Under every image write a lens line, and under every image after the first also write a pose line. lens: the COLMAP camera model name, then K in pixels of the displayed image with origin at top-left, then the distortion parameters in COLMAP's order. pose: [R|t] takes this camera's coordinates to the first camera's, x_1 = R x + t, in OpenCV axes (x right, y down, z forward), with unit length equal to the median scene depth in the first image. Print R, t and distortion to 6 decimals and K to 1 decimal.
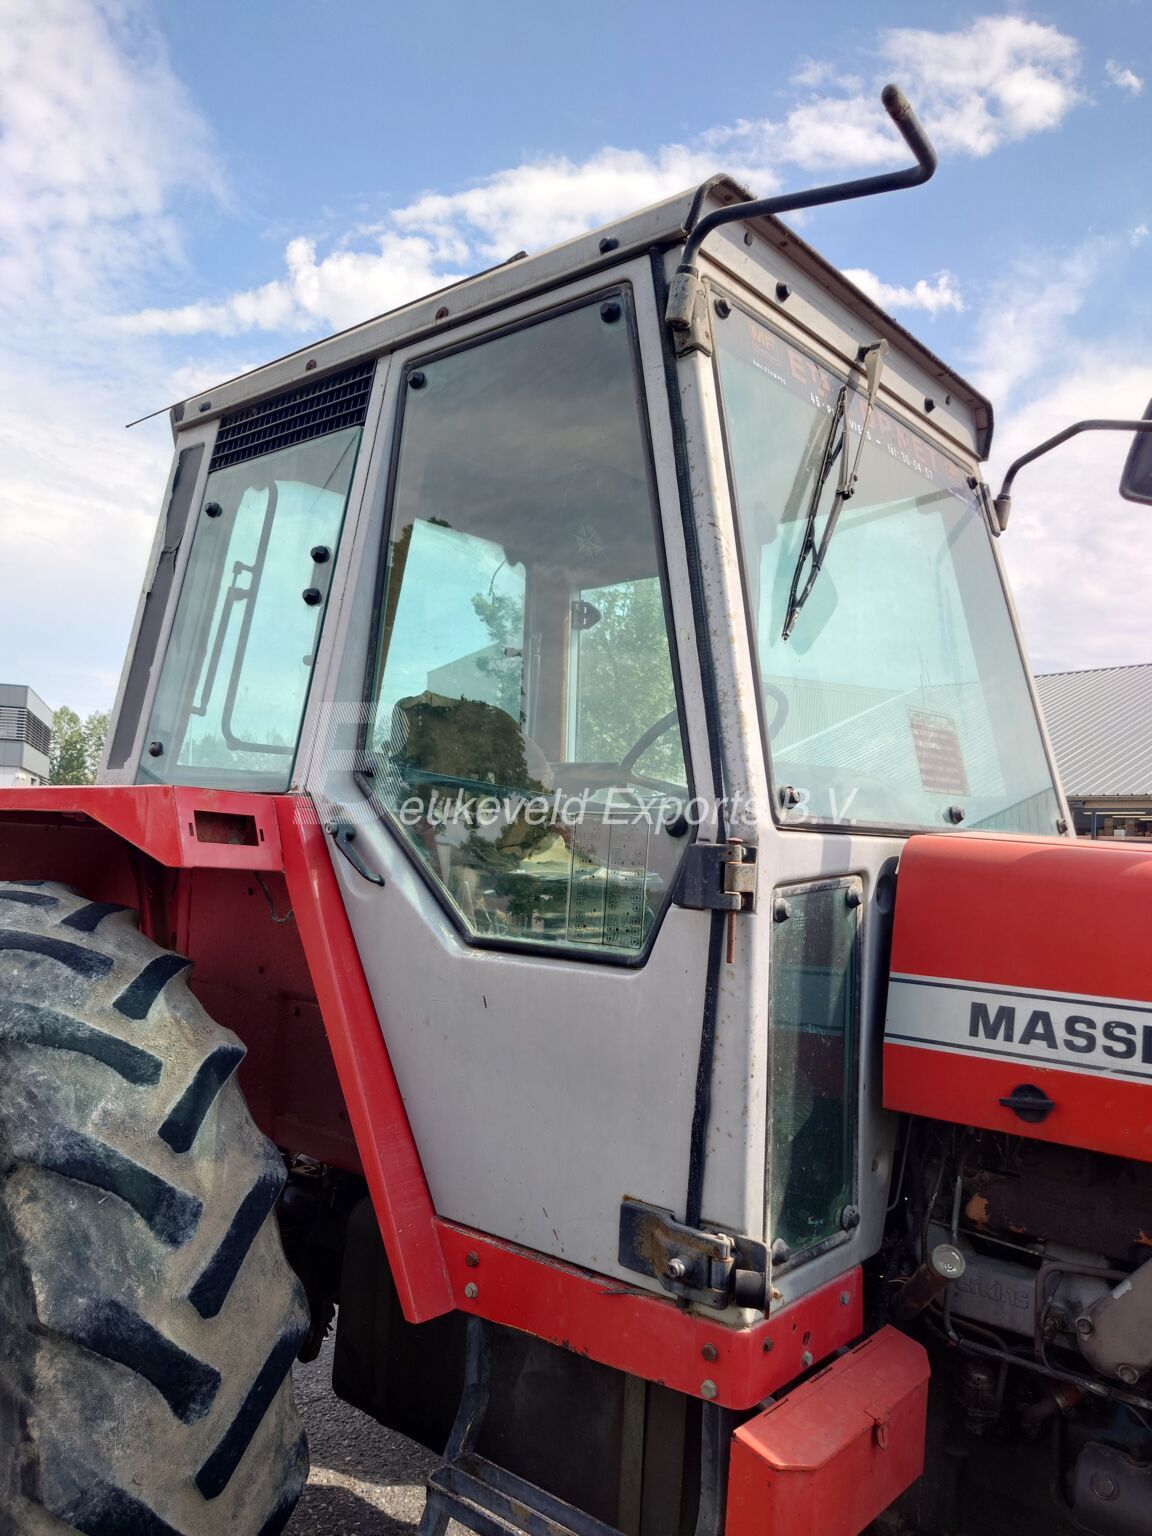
lens RADIAL K [[1096.5, 0, 572.0], [0, 1096.5, 768.4], [0, 0, 1]] dist [-0.003719, 0.001870]
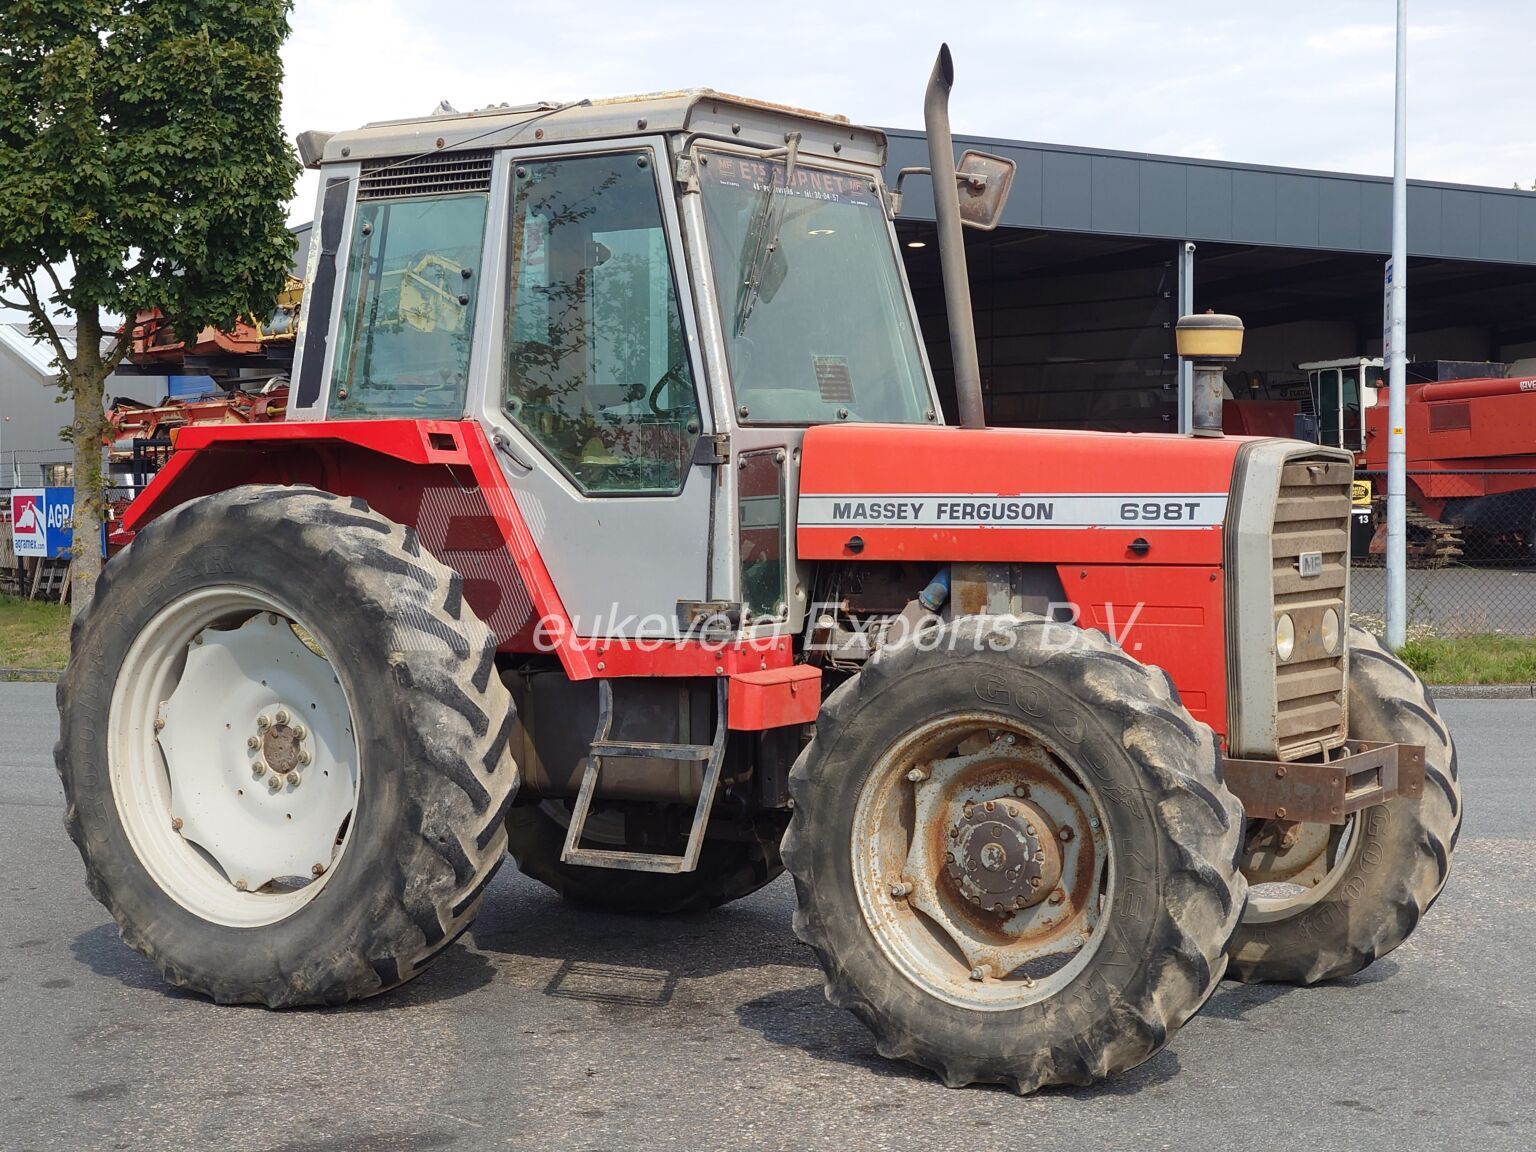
lens RADIAL K [[2659.6, 0, 768.3], [0, 2659.6, 571.1], [0, 0, 1]] dist [-0.011580, 0.000000]
pose [[0.988168, -0.058985, 0.141577, -0.513024], [0.043627, 0.993059, 0.109230, -0.231655], [-0.147038, -0.101761, 0.983882, -4.172292]]
